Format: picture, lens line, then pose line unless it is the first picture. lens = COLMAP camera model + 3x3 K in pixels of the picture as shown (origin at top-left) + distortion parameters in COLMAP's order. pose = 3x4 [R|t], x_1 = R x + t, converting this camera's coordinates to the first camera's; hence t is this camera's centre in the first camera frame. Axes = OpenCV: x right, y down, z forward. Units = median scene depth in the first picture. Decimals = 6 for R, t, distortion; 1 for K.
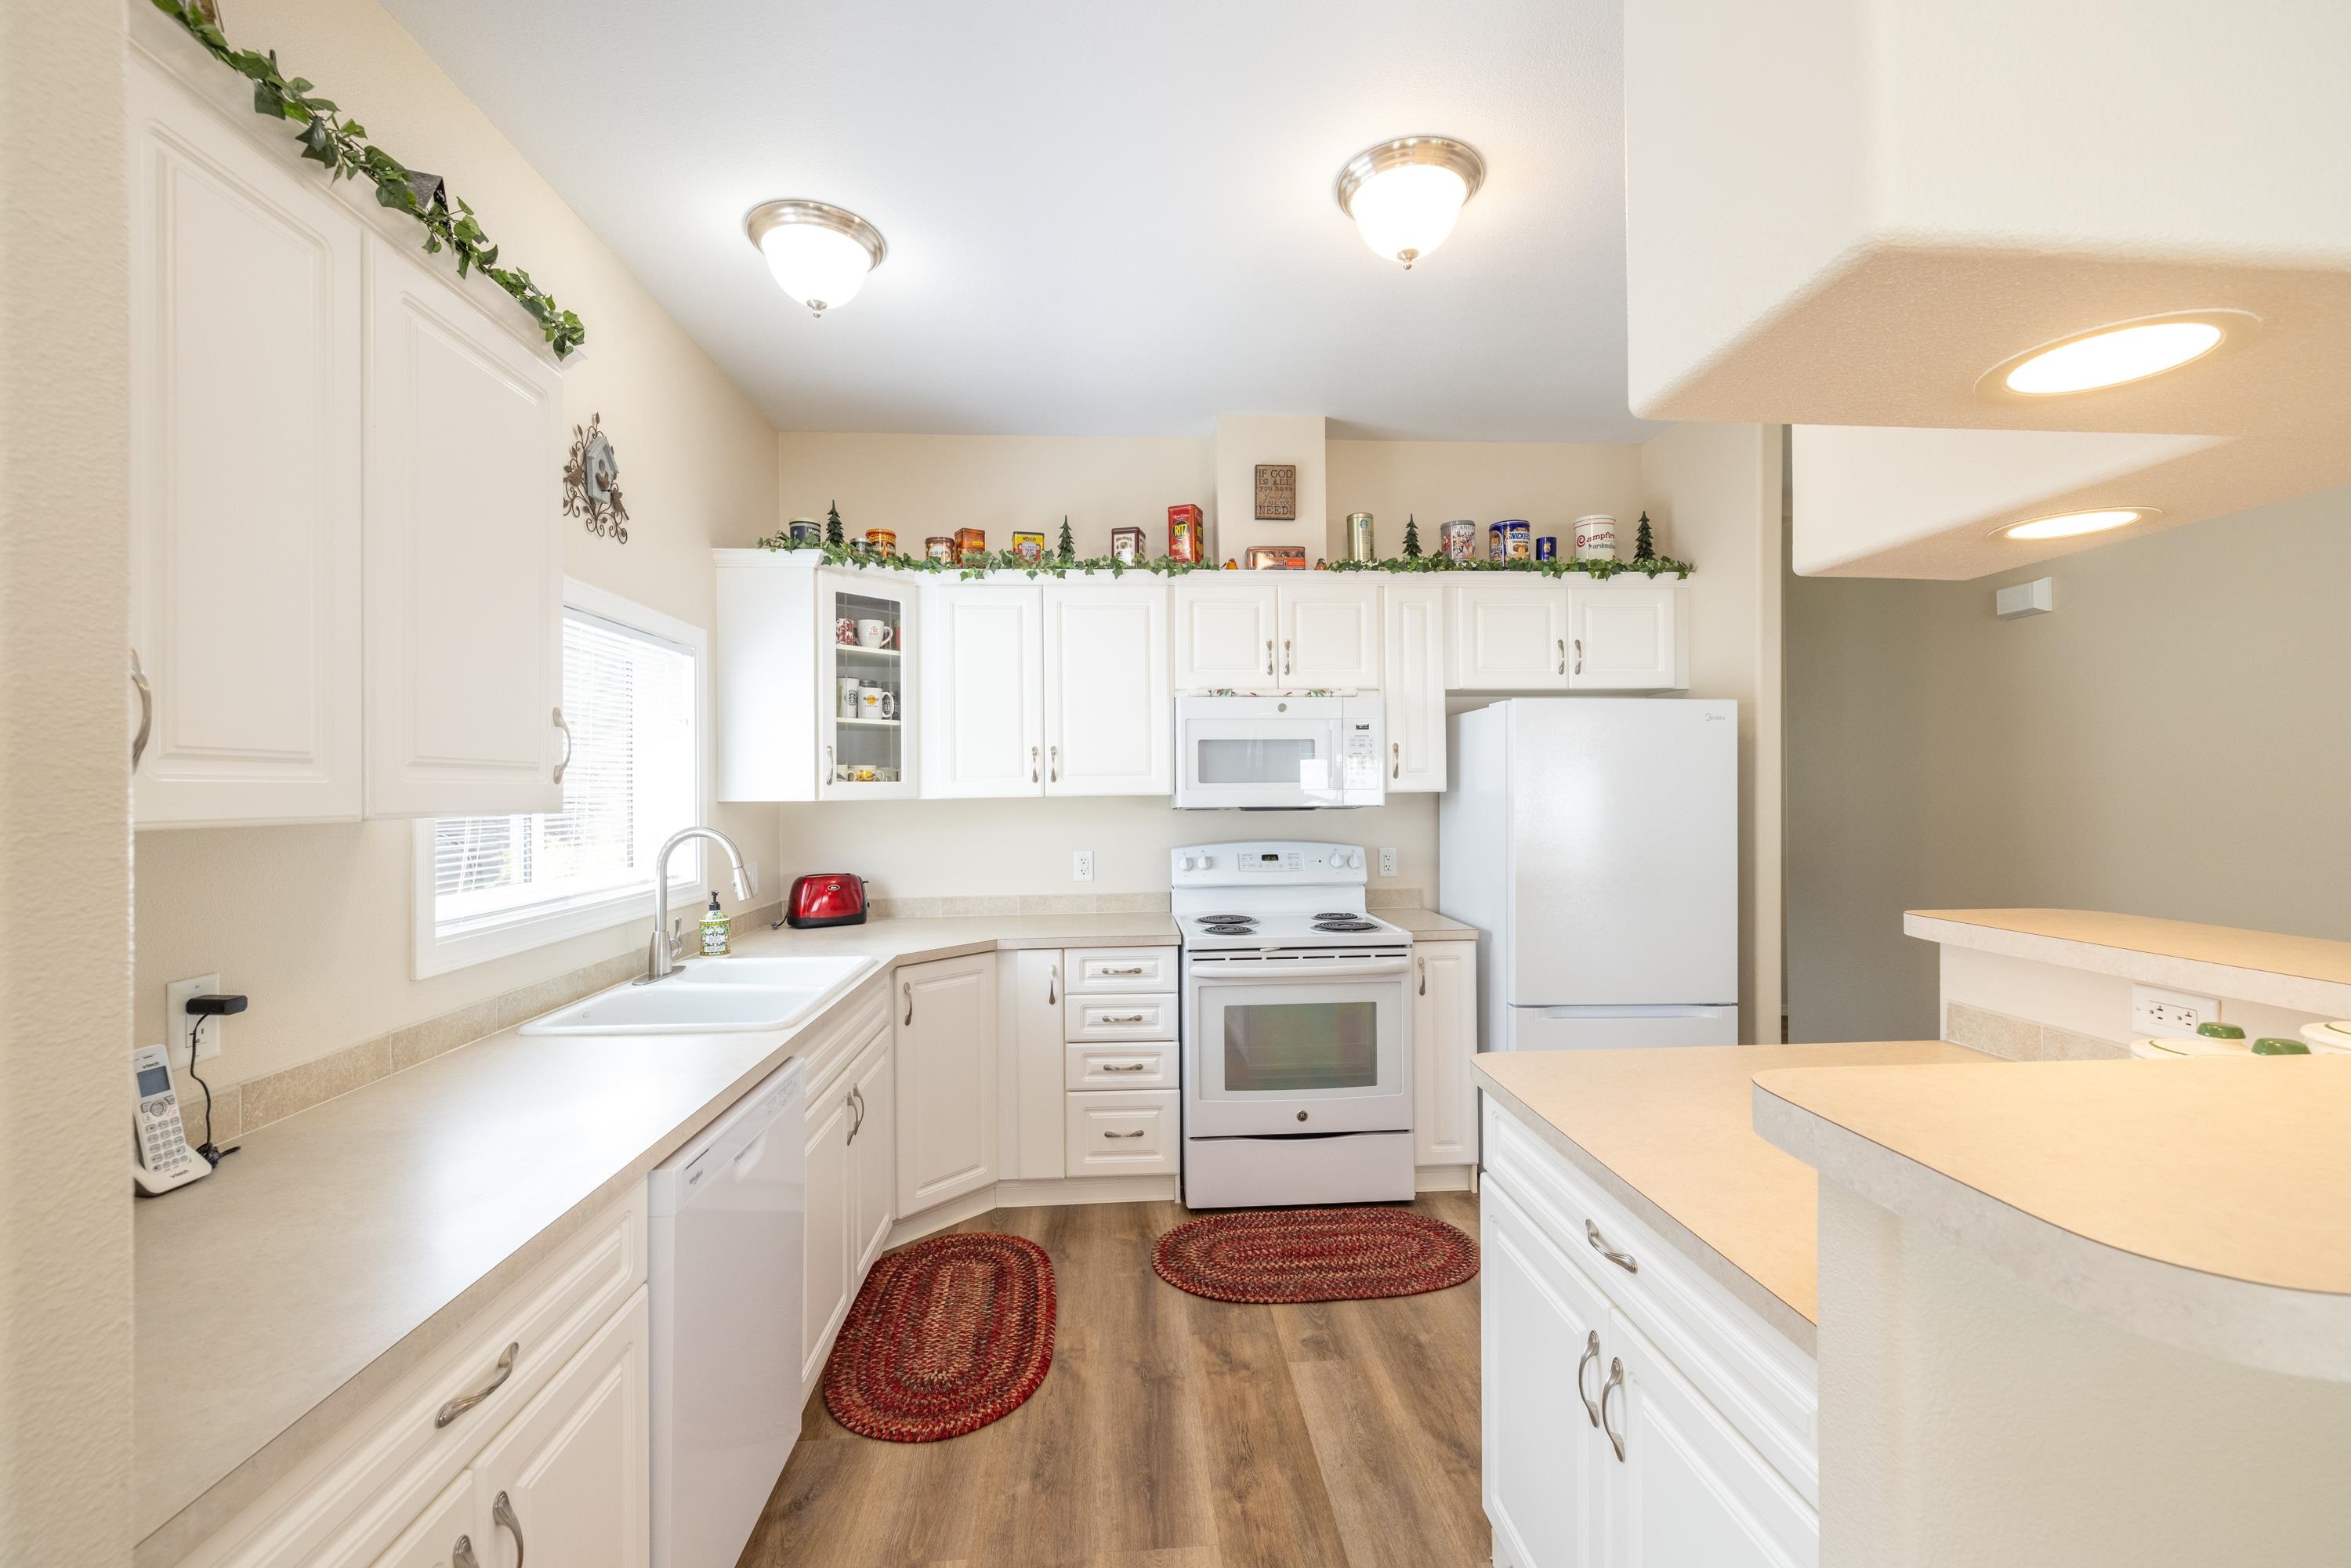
lens RADIAL K [[1022.4, 0, 1234.8], [0, 1022.4, 784.1], [0, 0, 1]] dist [0.000977, 0.000409]
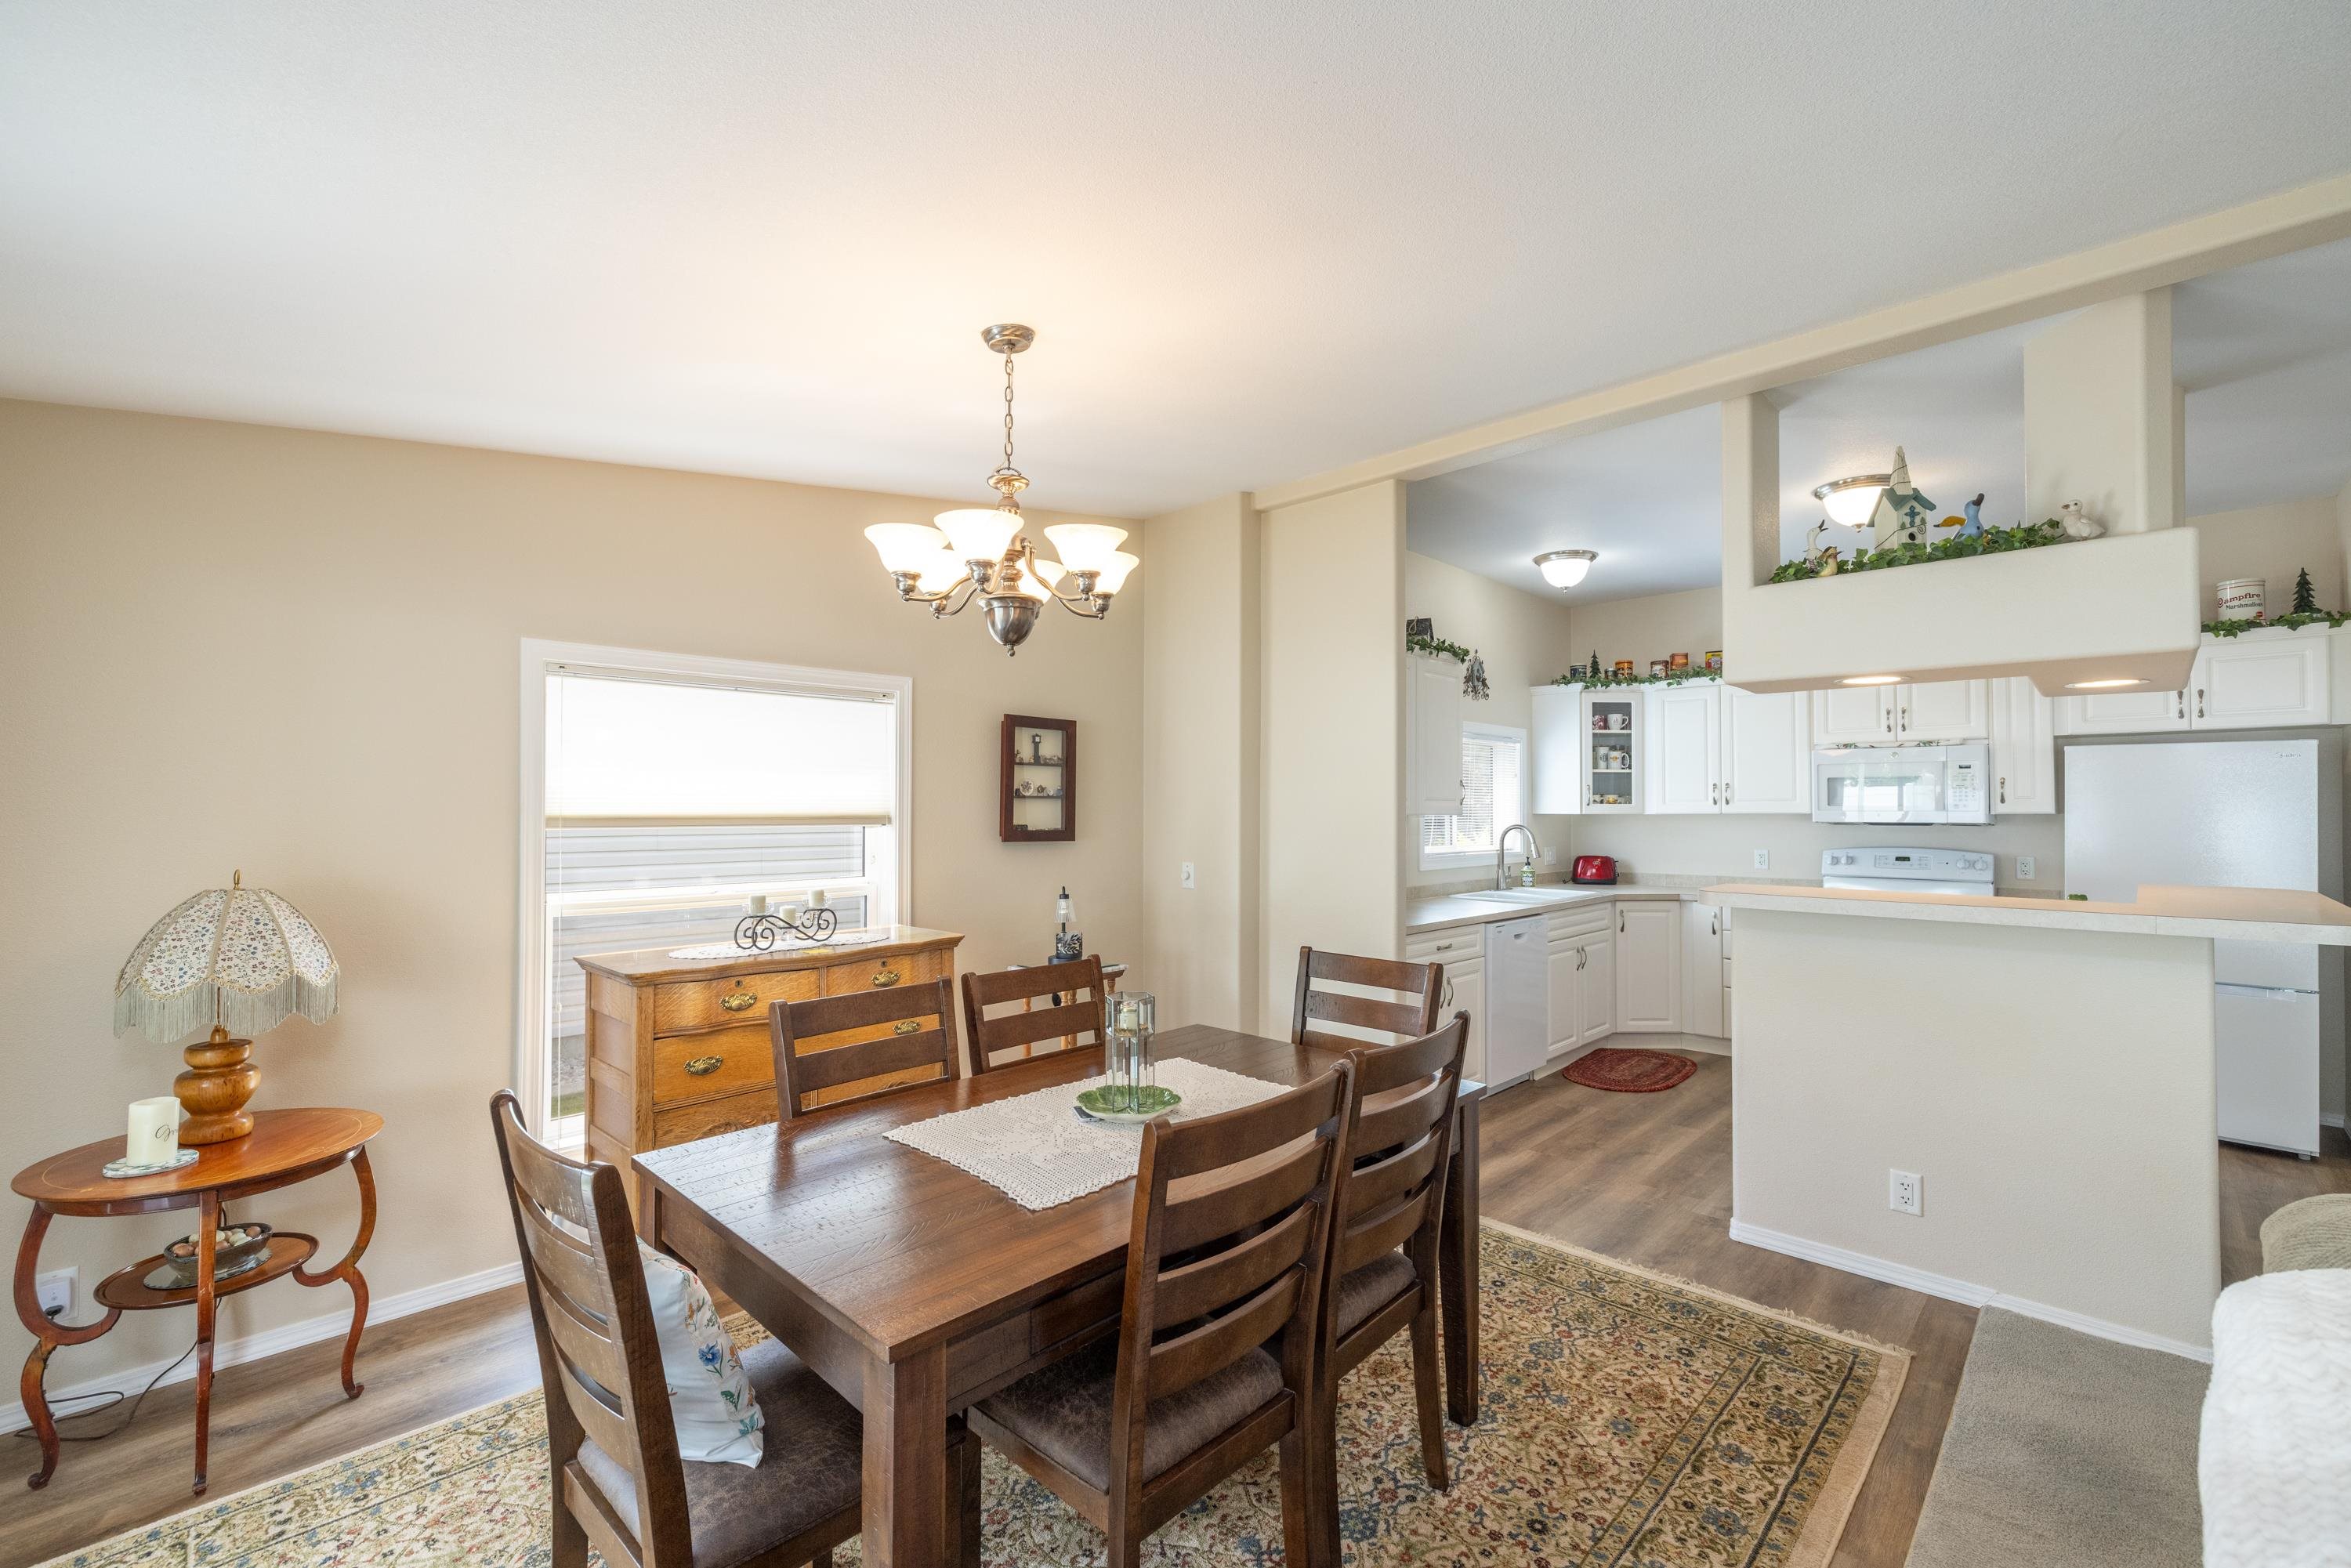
lens RADIAL K [[1033.8, 0, 1137.4], [0, 1033.8, 792.5], [0, 0, 1]] dist [0.000399, -0.000038]
pose [[0.627441, -0.003726, -0.778655, 0.561704], [-0.004020, 0.999960, -0.008025, -0.004895], [0.778653, 0.008165, 0.627401, -0.836566]]
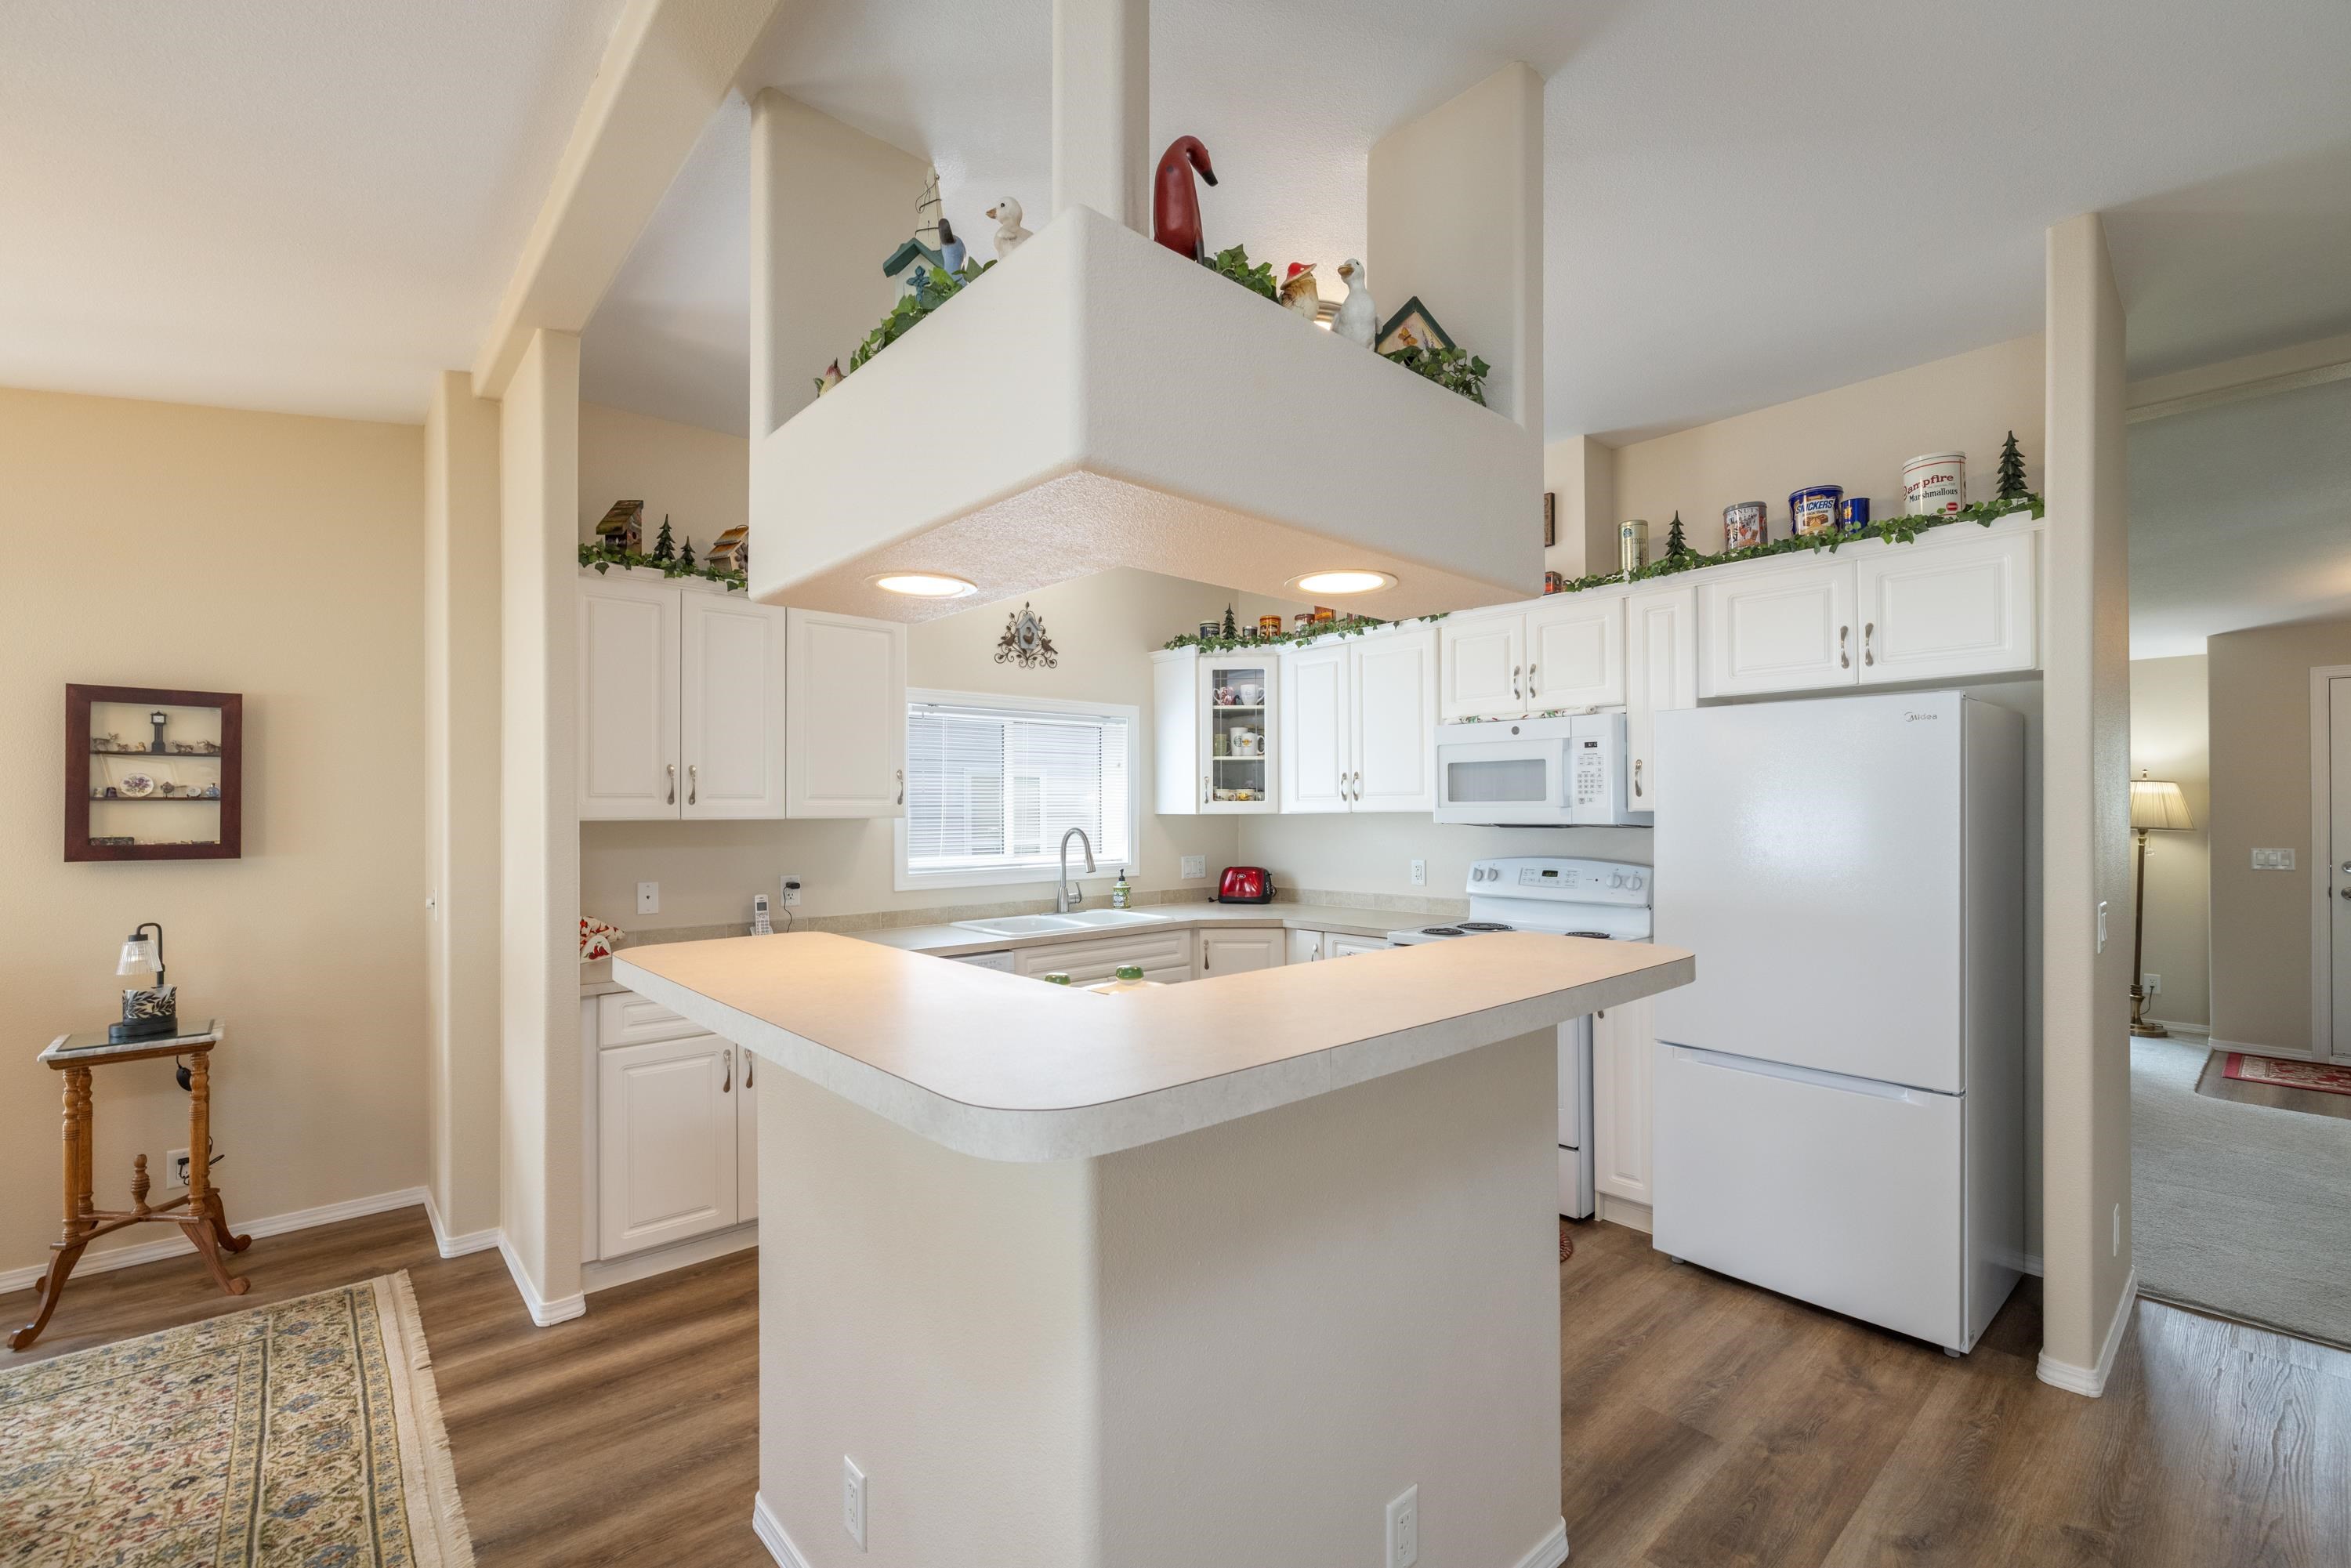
lens RADIAL K [[1043.8, 0, 1143.3], [0, 1043.8, 803.1], [0, 0, 1]] dist [0.002080, 0.000948]
pose [[0.572286, 0.001327, -0.820053, 0.770088], [0.003564, 0.999985, 0.004105, -0.005835], [0.820046, -0.005272, 0.572273, 0.070309]]
